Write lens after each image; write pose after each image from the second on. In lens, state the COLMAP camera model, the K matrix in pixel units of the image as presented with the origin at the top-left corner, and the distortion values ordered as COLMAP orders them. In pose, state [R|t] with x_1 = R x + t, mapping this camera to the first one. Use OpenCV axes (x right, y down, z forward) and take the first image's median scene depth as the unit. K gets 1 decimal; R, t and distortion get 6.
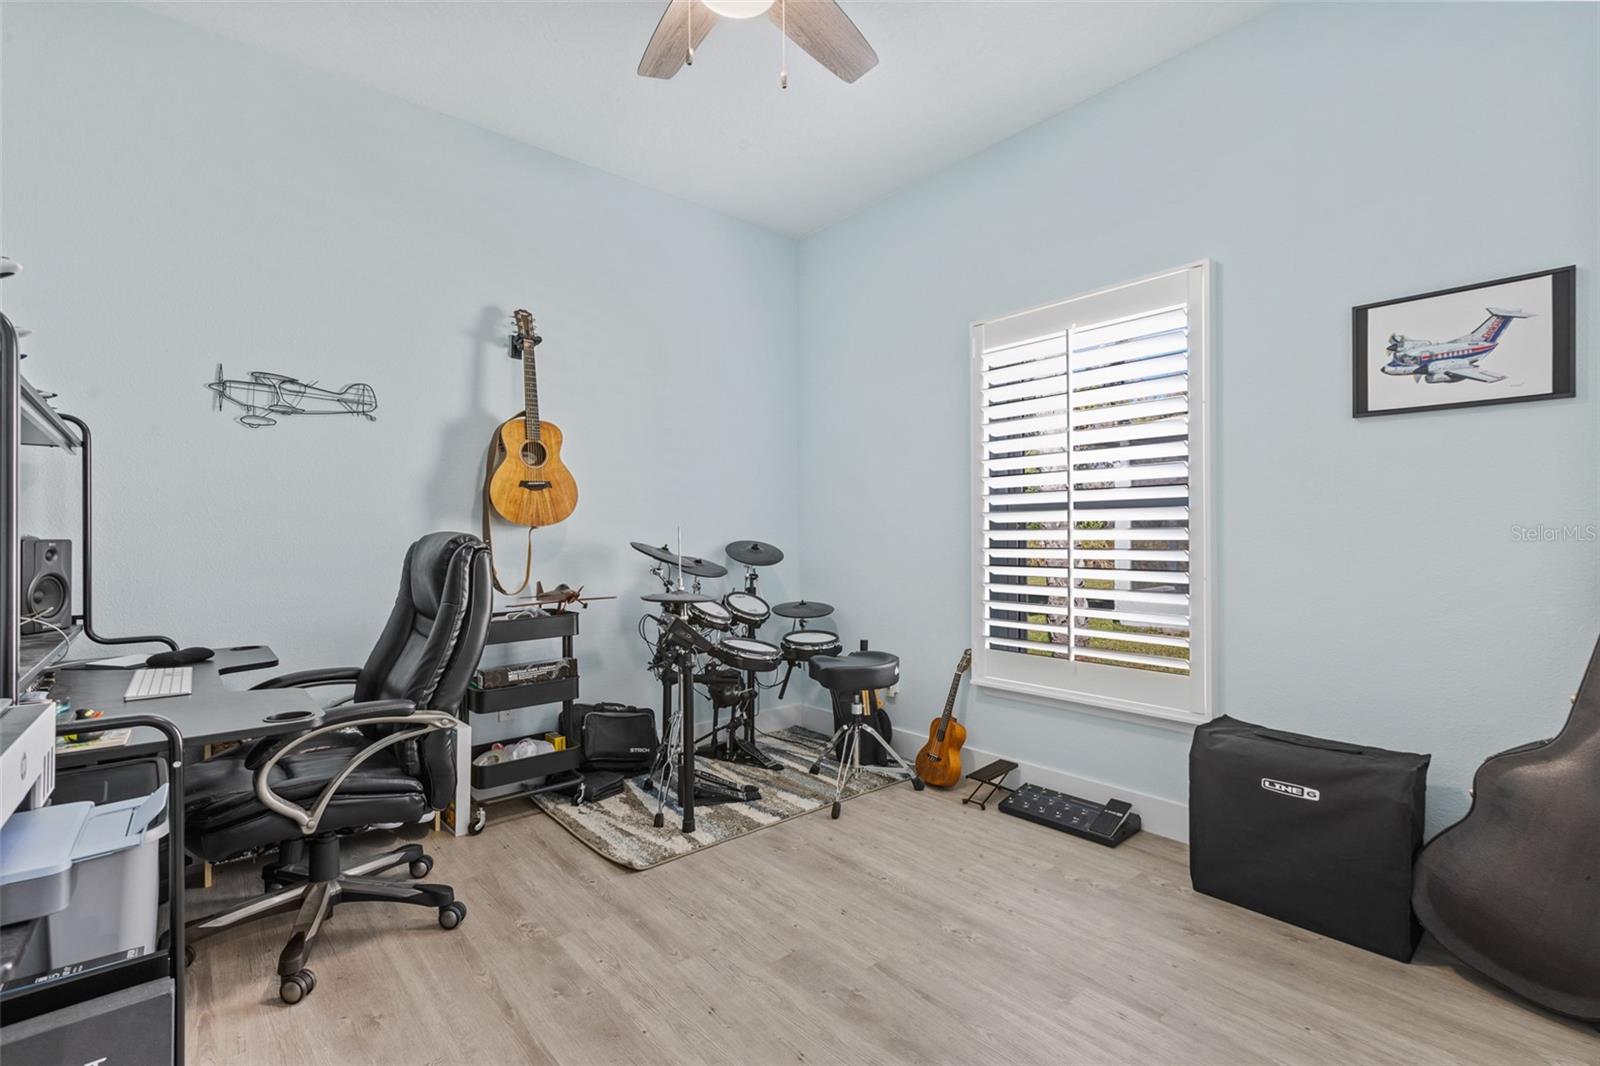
lens RADIAL K [[725.3, 0, 798.4], [0, 725.3, 535.6], [0, 0, 1]] dist [-0.000531, 0.000015]
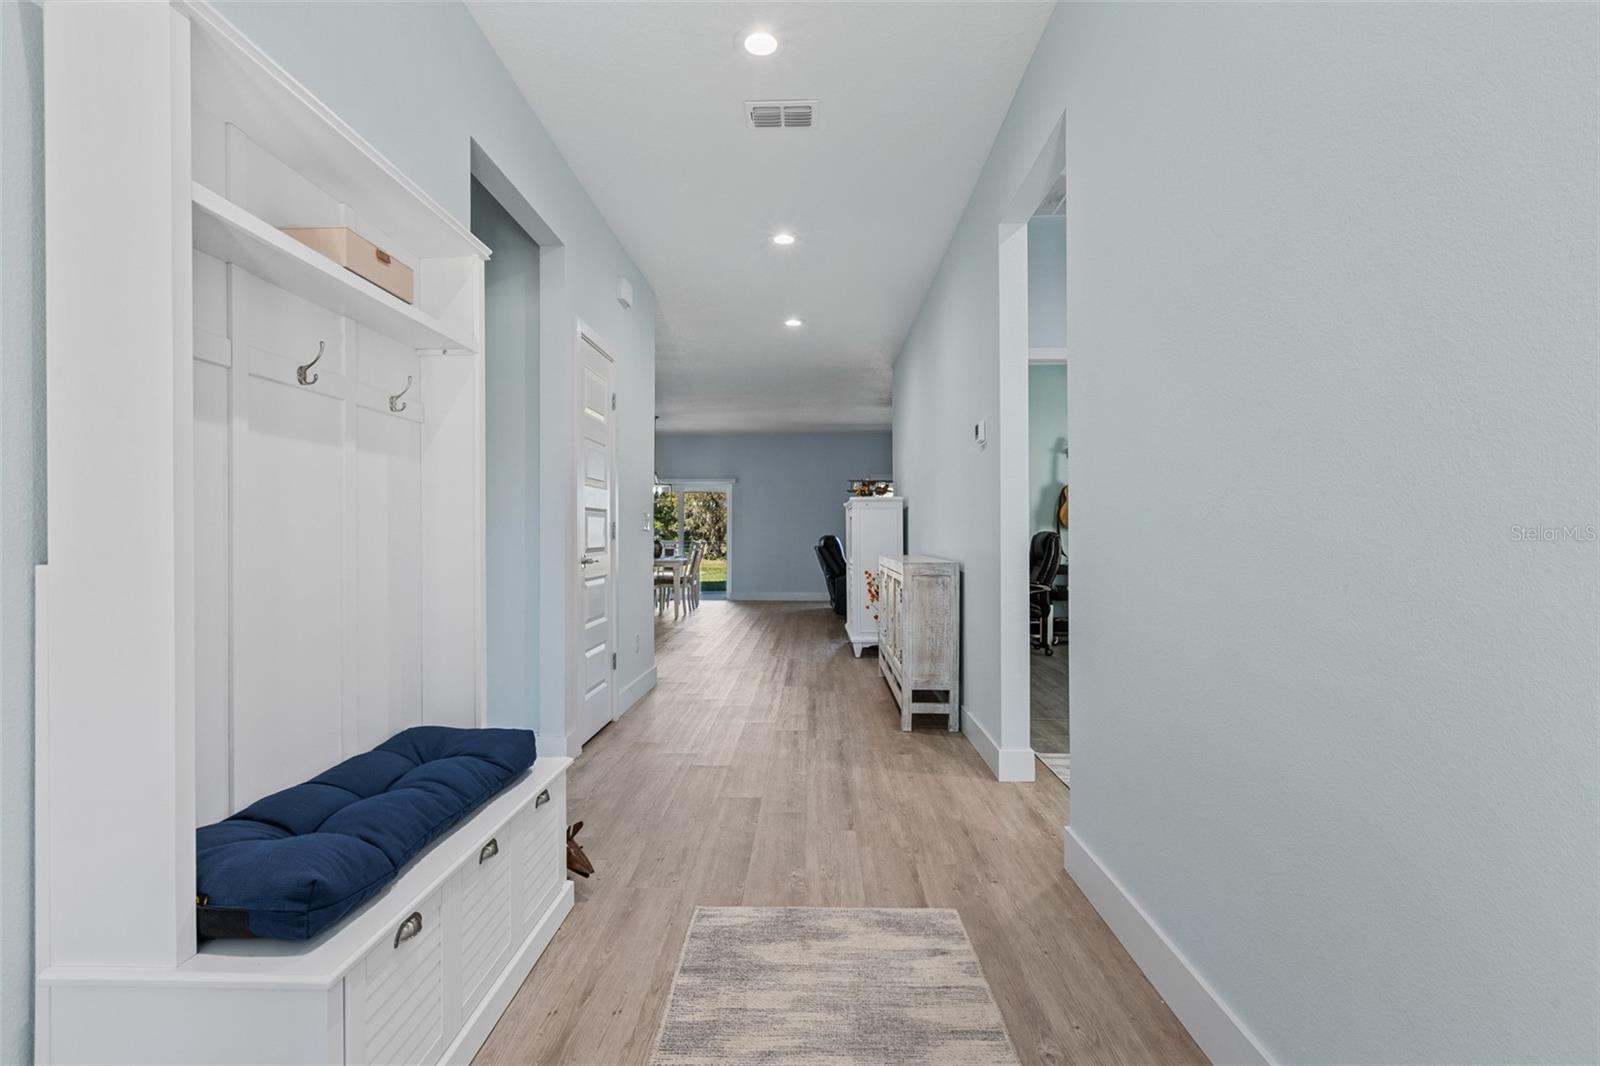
lens RADIAL K [[725.3, 0, 800.1], [0, 725.3, 534.3], [0, 0, 1]] dist [-0.000531, 0.000015]
pose [[0.739182, 0.001381, -0.673504, 0.596835], [-0.000292, 0.999998, 0.001730, 0.001716], [0.673506, -0.001082, 0.739181, -1.452622]]
